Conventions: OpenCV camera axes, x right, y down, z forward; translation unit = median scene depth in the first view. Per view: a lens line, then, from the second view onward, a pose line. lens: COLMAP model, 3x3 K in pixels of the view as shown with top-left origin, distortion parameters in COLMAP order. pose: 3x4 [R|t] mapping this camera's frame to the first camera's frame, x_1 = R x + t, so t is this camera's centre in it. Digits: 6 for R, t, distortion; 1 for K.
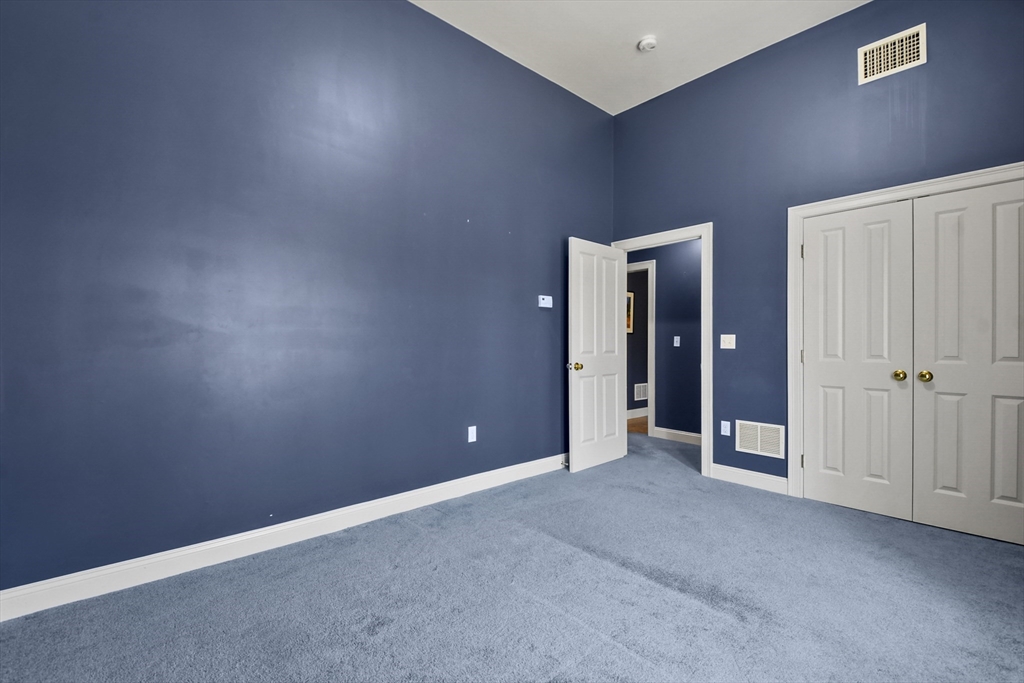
lens RADIAL K [[455.3, 0, 510.9], [0, 455.3, 344.9], [0, 0, 1]] dist [0.000300, -0.000574]
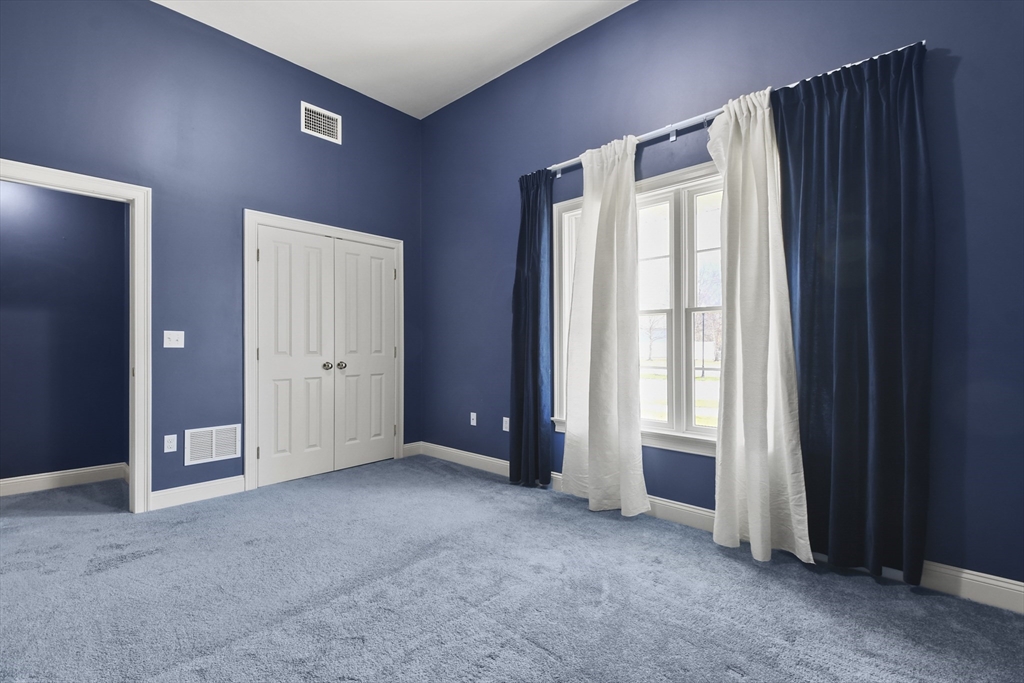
lens RADIAL K [[443.5, 0, 506.7], [0, 443.5, 342.7], [0, 0, 1]] dist [-0.000324, -0.000368]
pose [[-0.086899, 0.001494, 0.996216, -0.427017], [0.004128, 0.999991, -0.001140, 0.002970], [-0.996209, 0.004013, -0.086905, 0.504850]]
